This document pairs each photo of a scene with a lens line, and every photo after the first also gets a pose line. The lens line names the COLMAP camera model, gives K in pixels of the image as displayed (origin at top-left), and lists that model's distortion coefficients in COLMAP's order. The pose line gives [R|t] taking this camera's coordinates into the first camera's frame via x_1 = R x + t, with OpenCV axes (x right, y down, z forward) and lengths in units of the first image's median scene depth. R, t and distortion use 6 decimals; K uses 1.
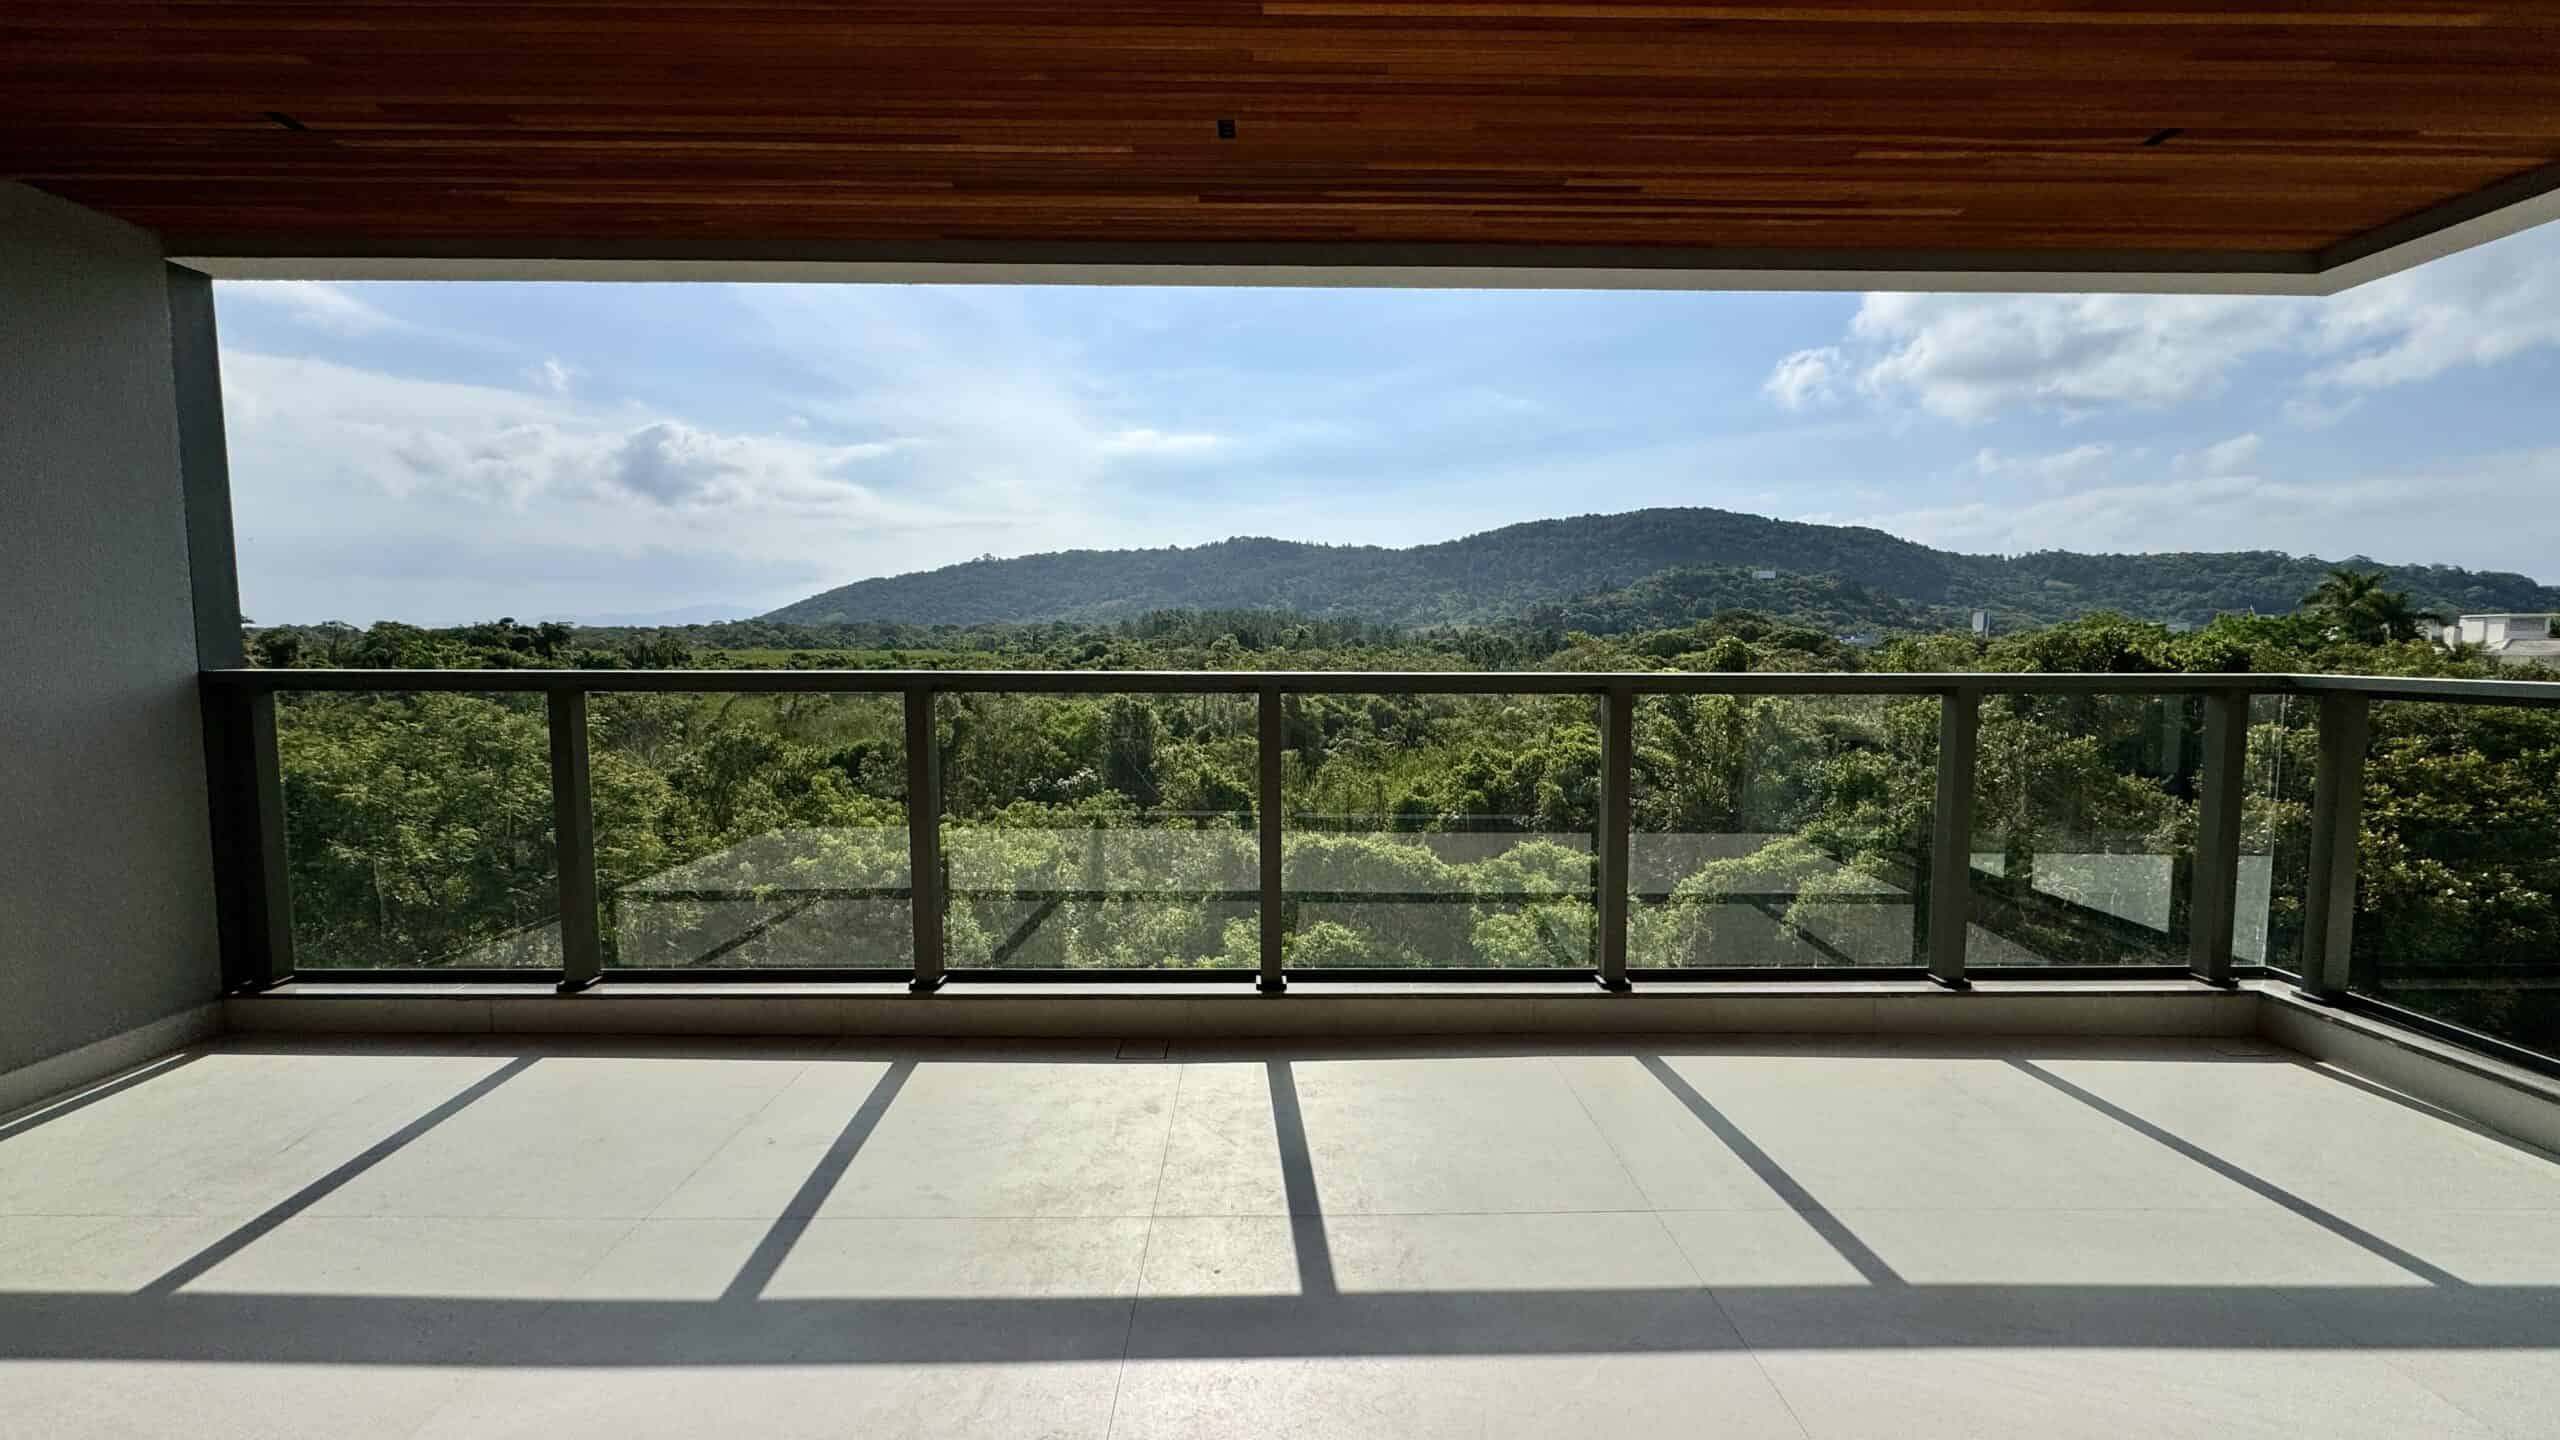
lens RADIAL K [[1016.3, 0, 1281.9], [0, 1016.3, 719.7], [0, 0, 1]] dist [-0.004774, 0.000608]
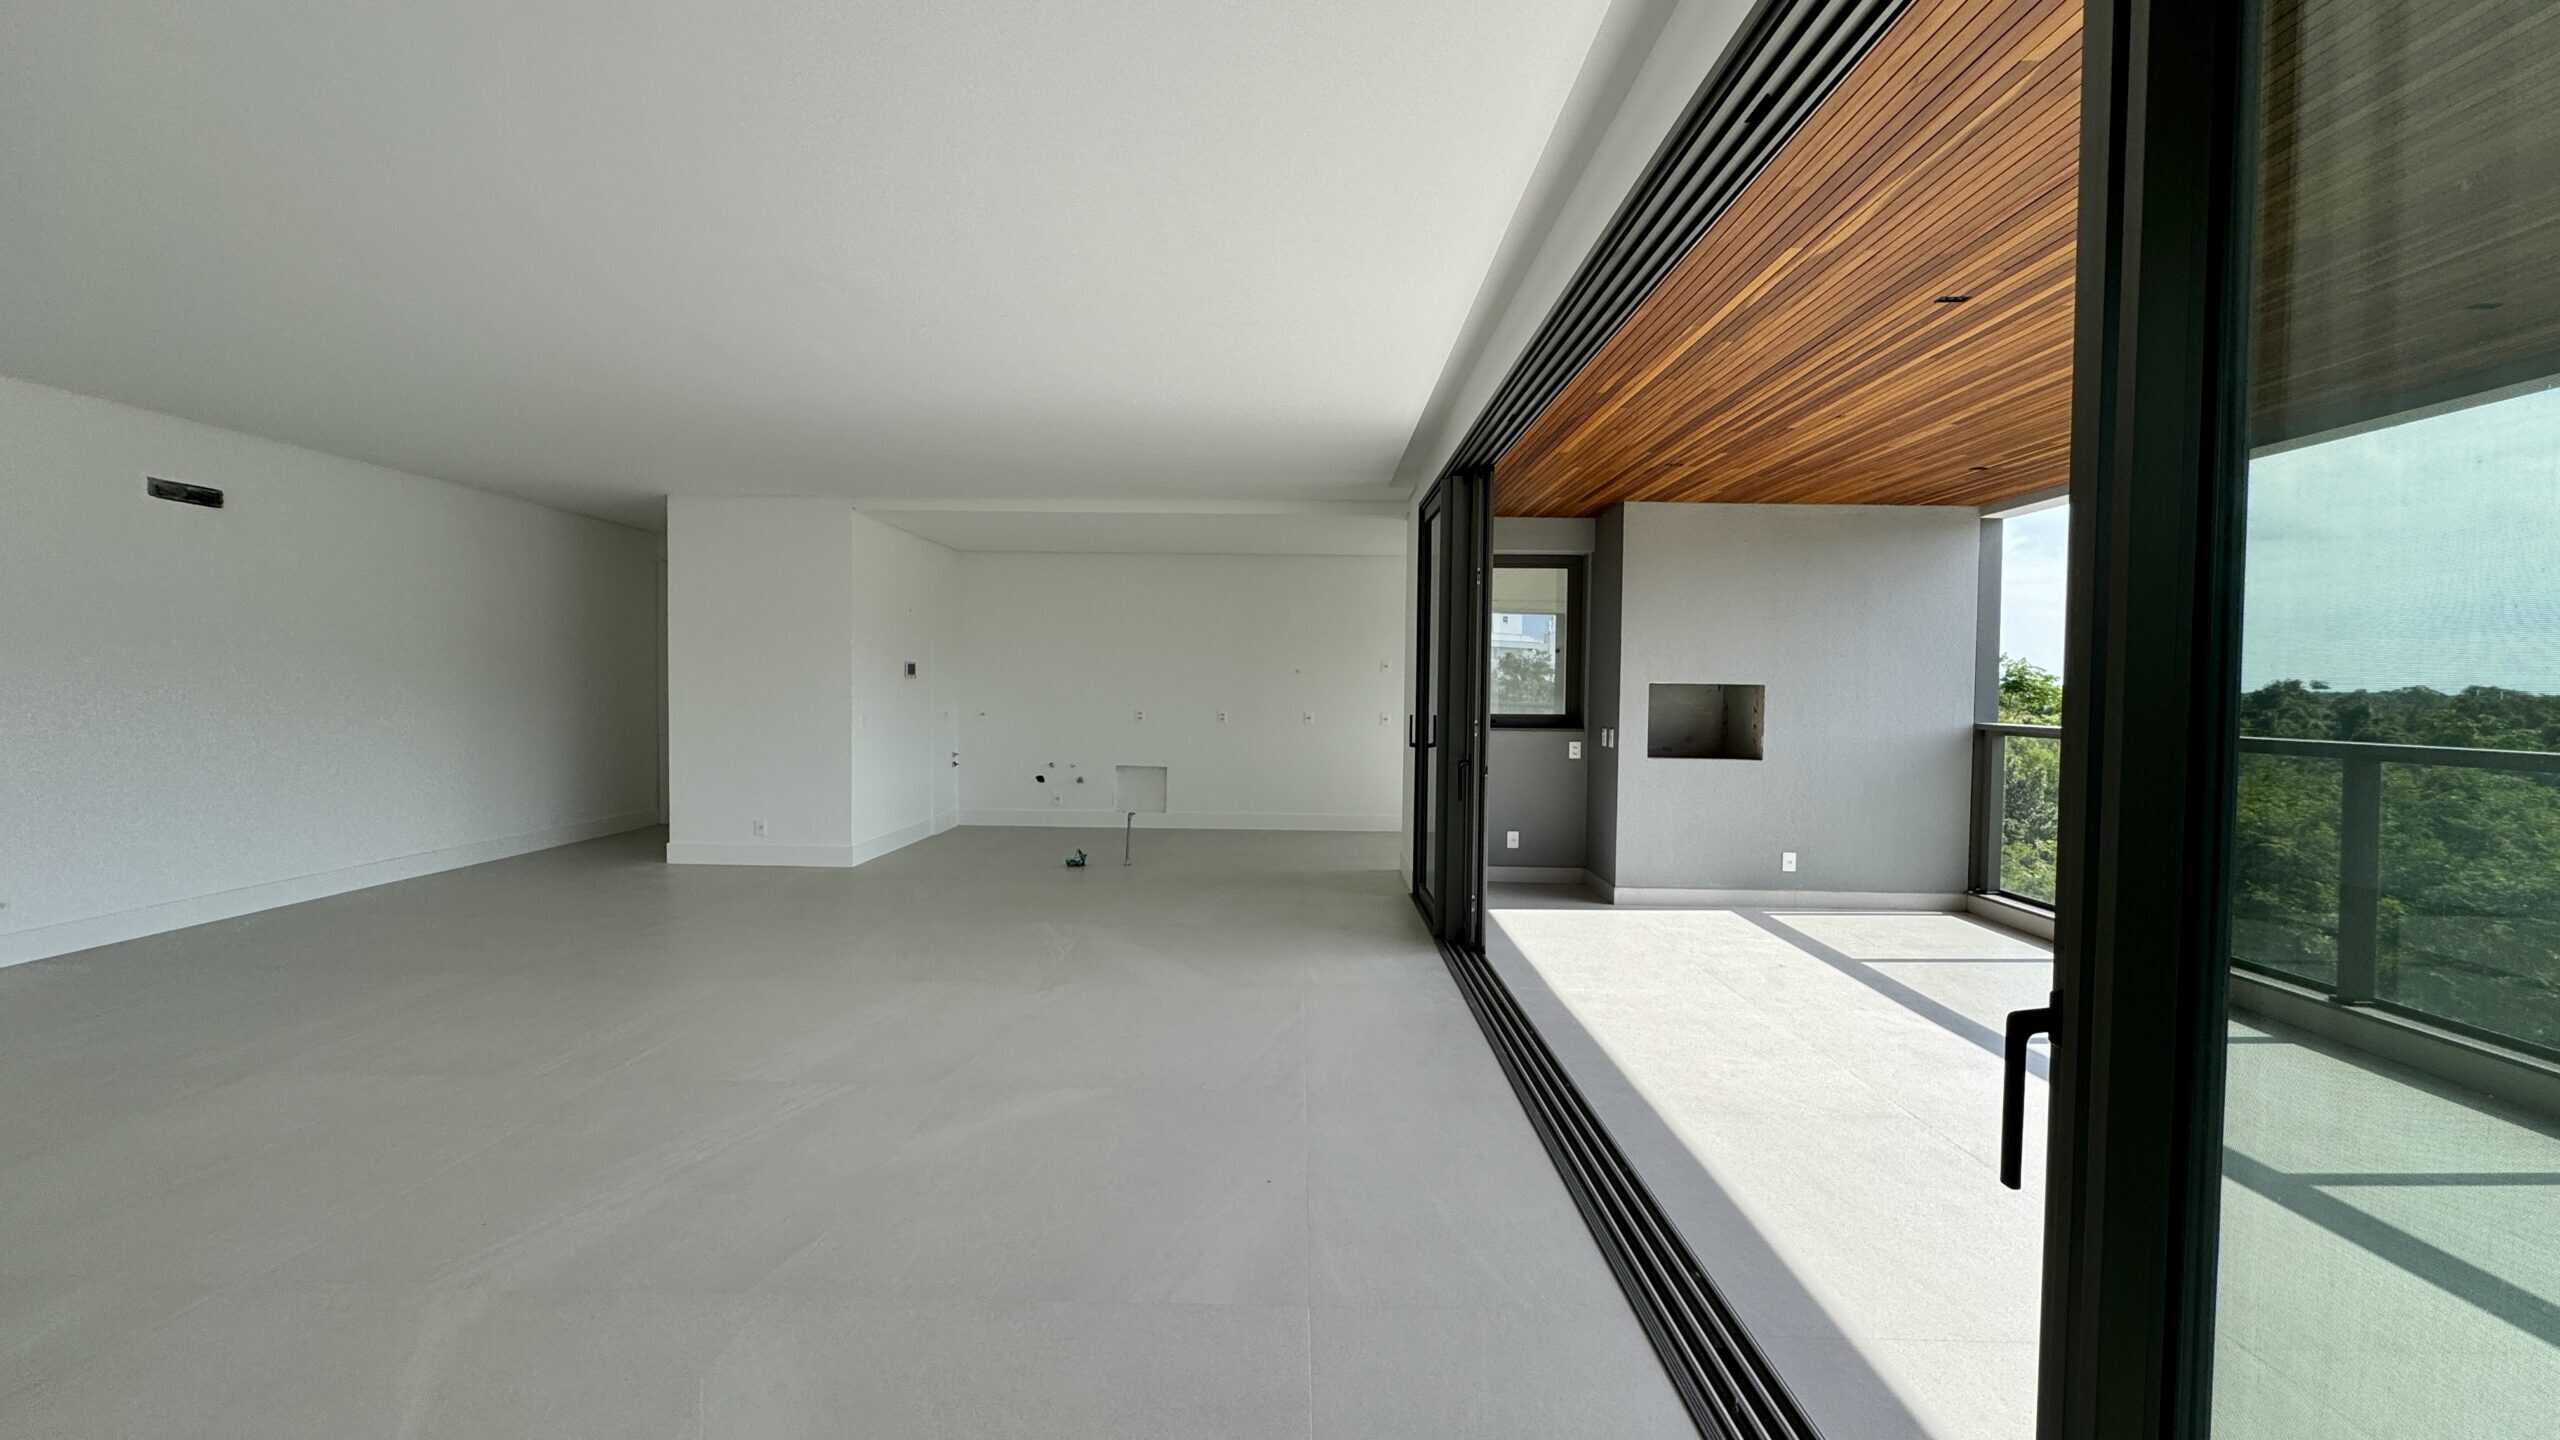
lens RADIAL K [[1016.3, 0, 1273.0], [0, 1016.3, 718.7], [0, 0, 1]] dist [-0.004774, 0.000608]
pose [[-0.037131, 0.027455, -0.998933, 0.151999], [-0.091670, 0.995314, 0.030763, 0.001029], [0.995097, 0.092715, -0.034441, -0.045088]]
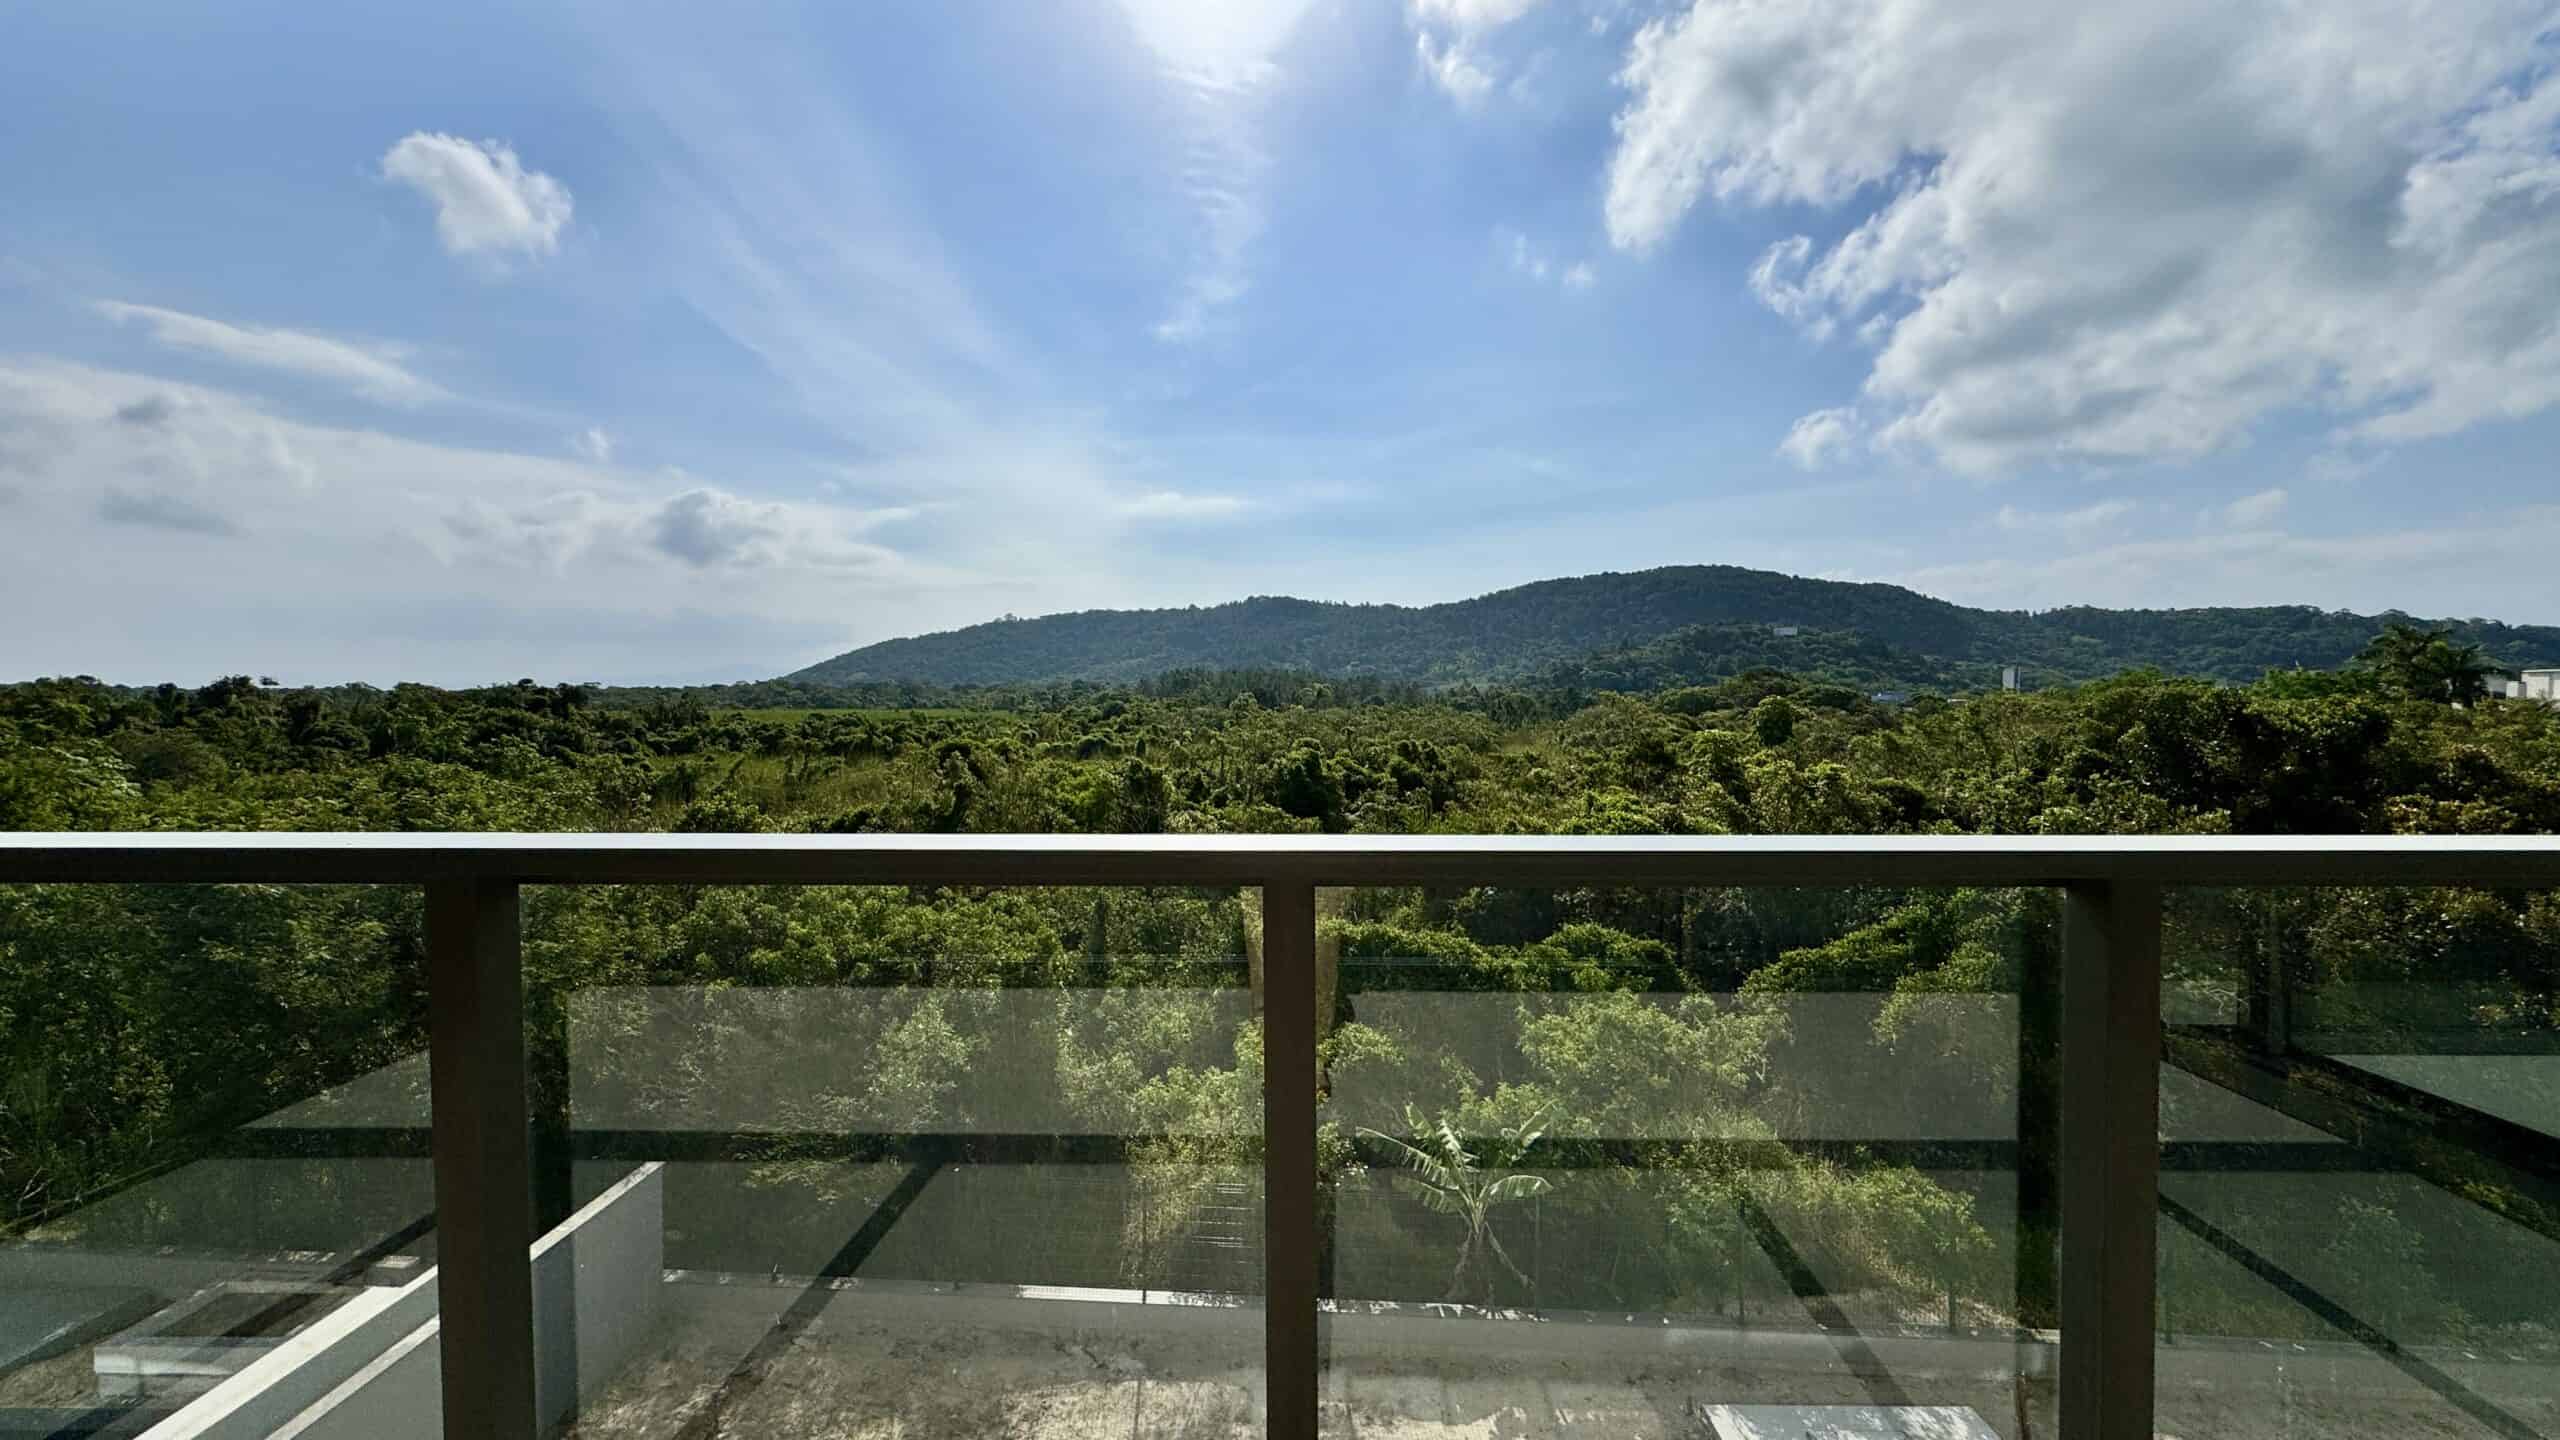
lens RADIAL K [[1016.3, 0, 1279.9], [0, 1016.3, 709.7], [0, 0, 1]] dist [-0.004774, 0.000608]
pose [[0.999785, -0.002047, -0.020612, -0.001281], [0.000662, 0.997755, -0.066967, -0.011991], [0.020702, 0.066939, 0.997542, 0.092795]]
